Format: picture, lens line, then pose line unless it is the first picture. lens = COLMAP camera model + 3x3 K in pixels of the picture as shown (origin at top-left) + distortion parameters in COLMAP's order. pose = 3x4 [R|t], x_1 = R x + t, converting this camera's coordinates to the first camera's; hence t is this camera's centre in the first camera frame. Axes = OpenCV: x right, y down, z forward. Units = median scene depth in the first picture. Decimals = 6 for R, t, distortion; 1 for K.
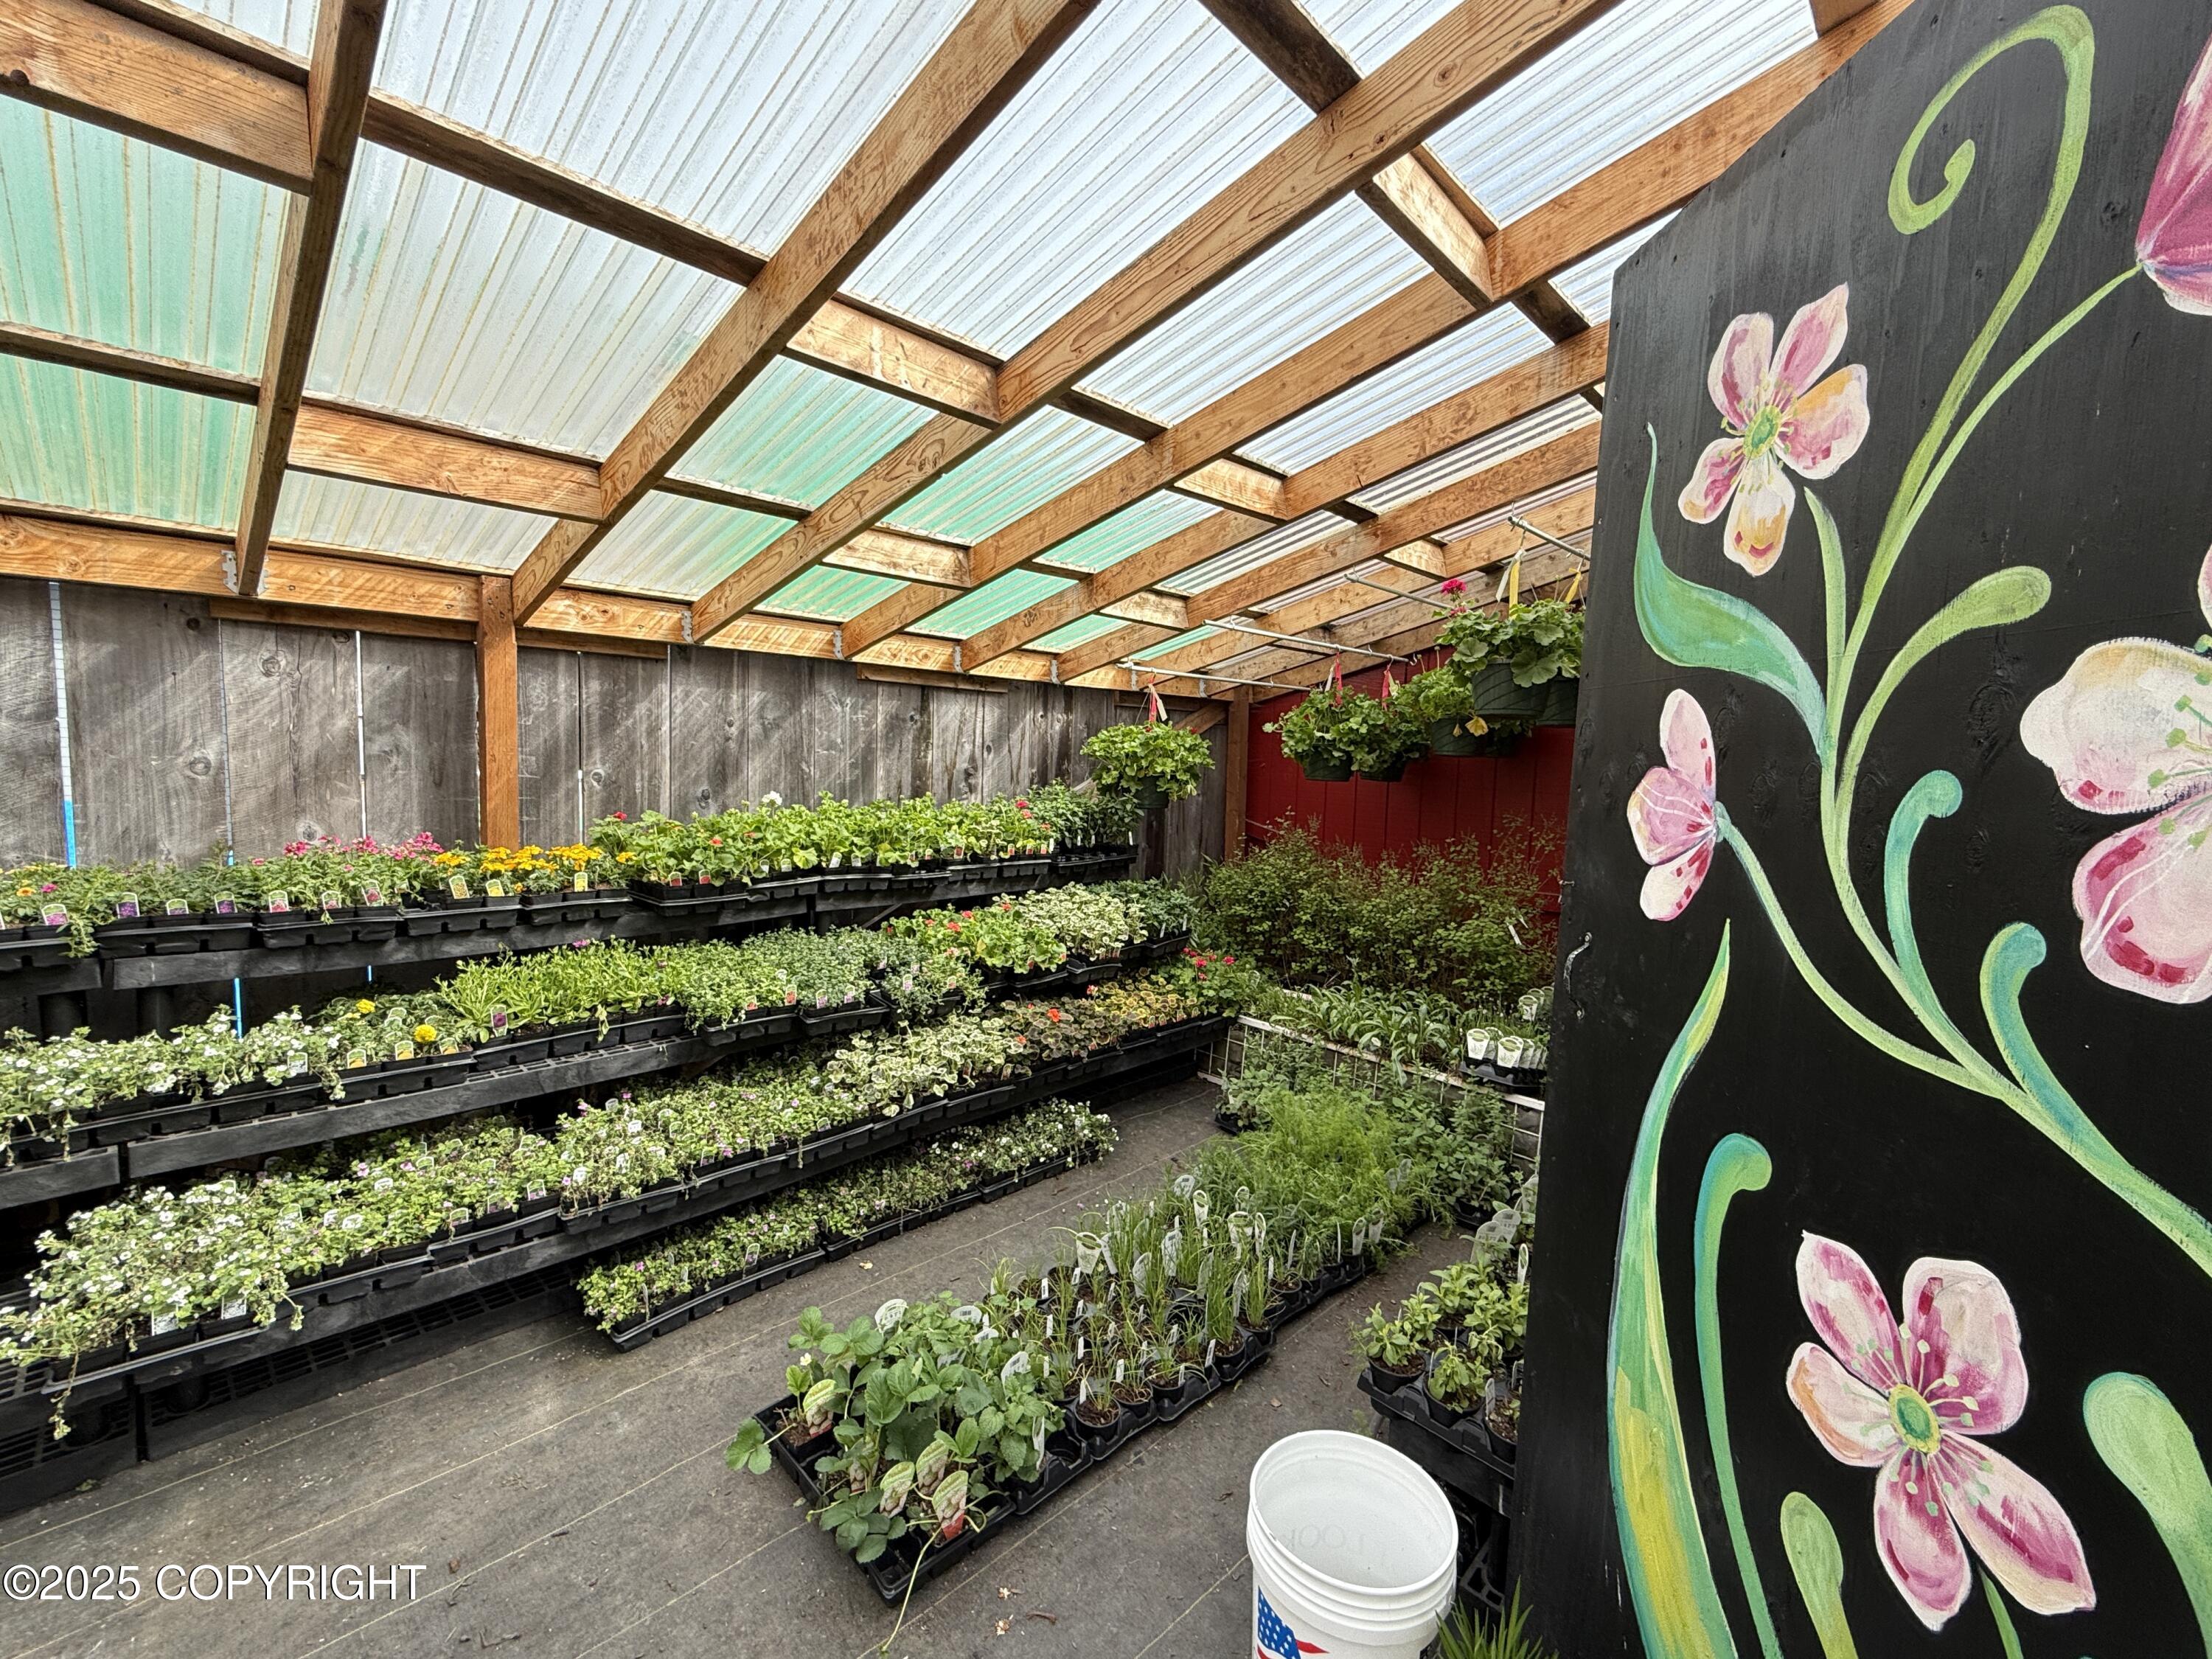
lens RADIAL K [[931.4, 0, 1102.7], [0, 931.4, 825.9], [0, 0, 1]] dist [0.000718, -0.000386]
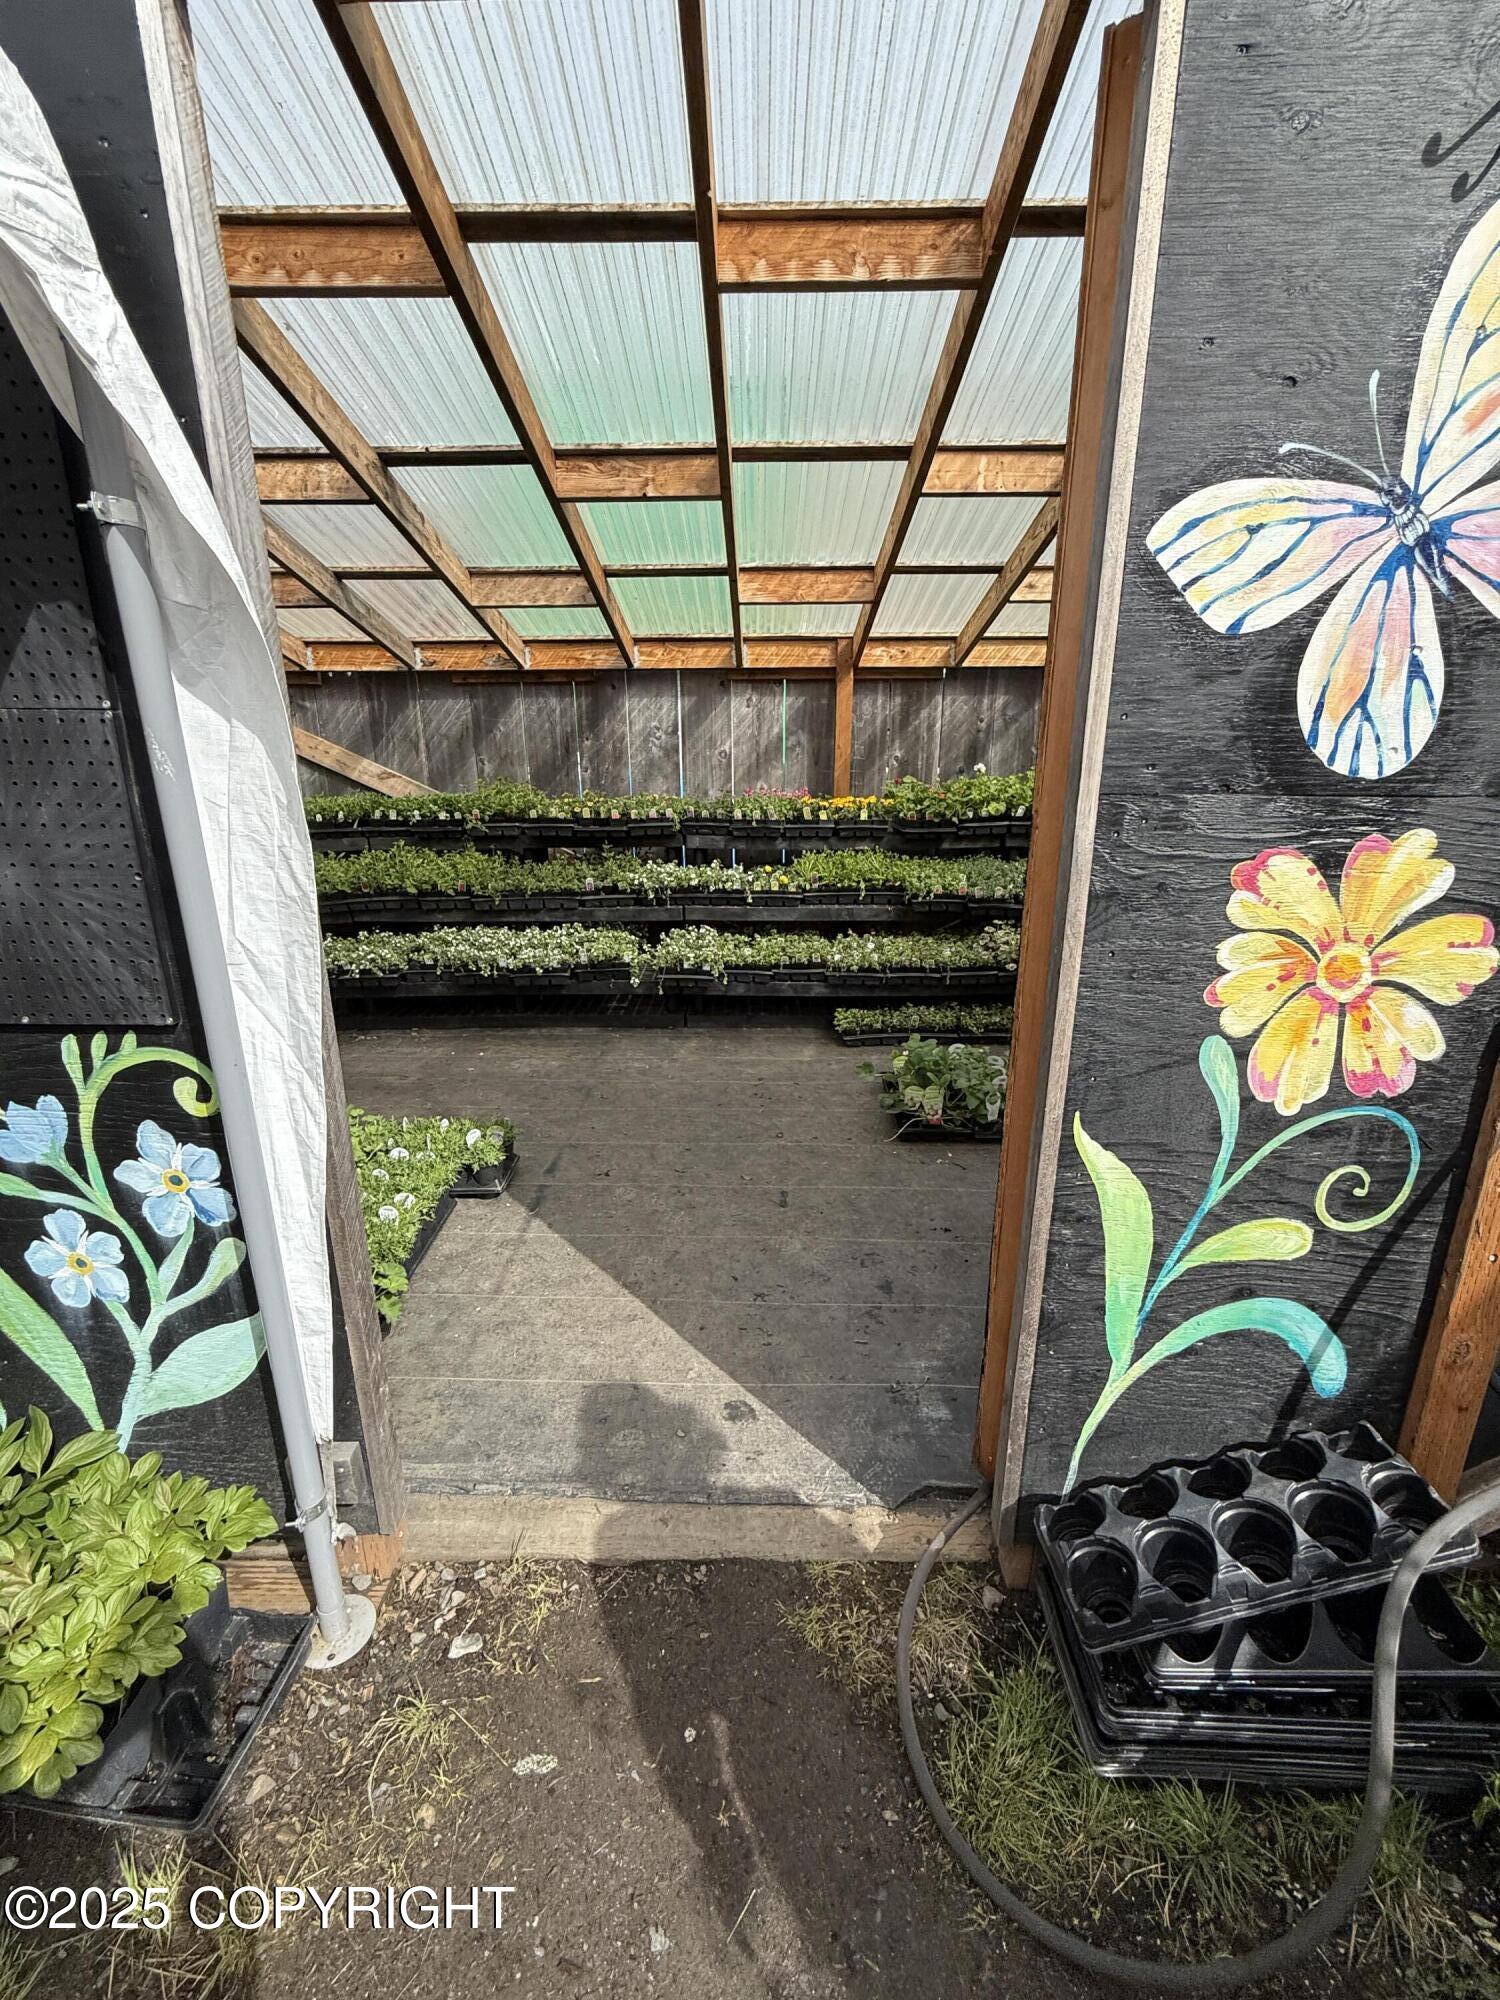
lens RADIAL K [[845.1, 0, 746.1], [0, 845.1, 994.4], [0, 0, 1]] dist [0.001354, -0.000763]
pose [[0.685821, 0.168614, -0.707968, 0.512452], [-0.032375, 0.978896, 0.201778, 0.080025], [0.727049, -0.115463, 0.676807, -0.319037]]
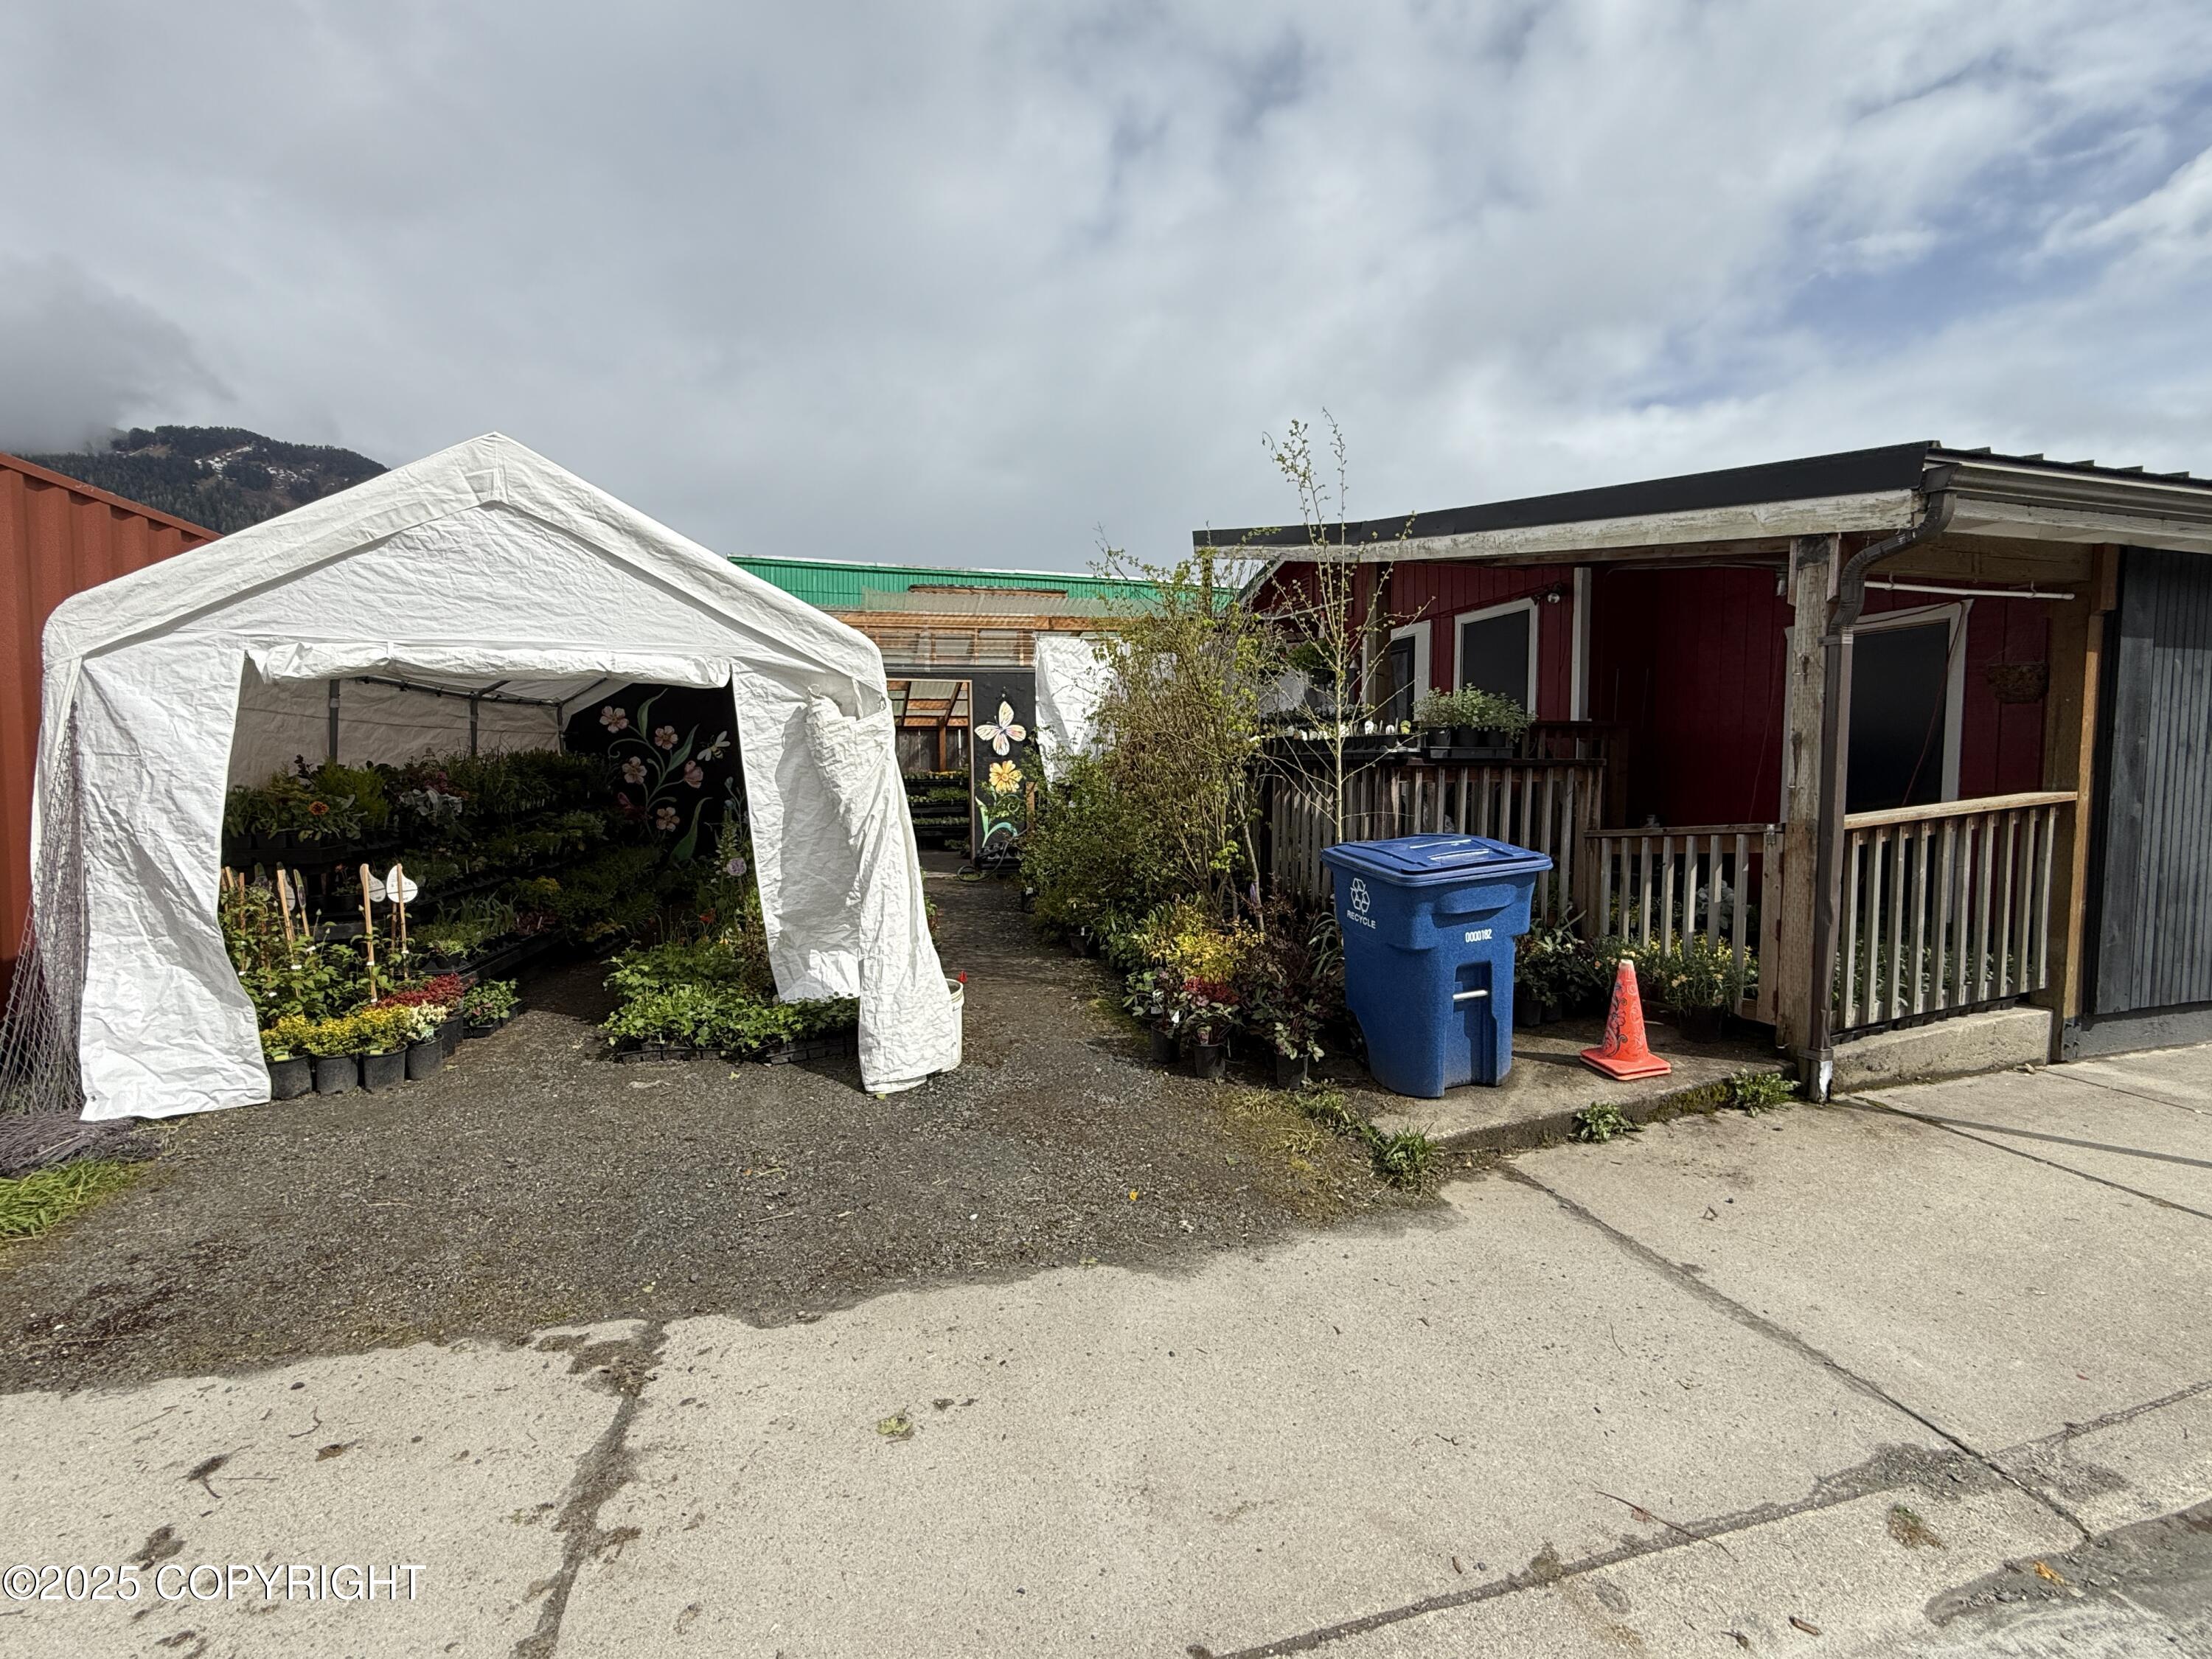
lens RADIAL K [[931.4, 0, 1102.7], [0, 931.4, 825.9], [0, 0, 1]] dist [0.000718, -0.000386]
pose [[0.860235, -0.006863, -0.509852, 2.815977], [-0.001893, 0.999860, -0.016652, 0.421147], [0.509895, 0.015290, 0.860101, -3.029247]]
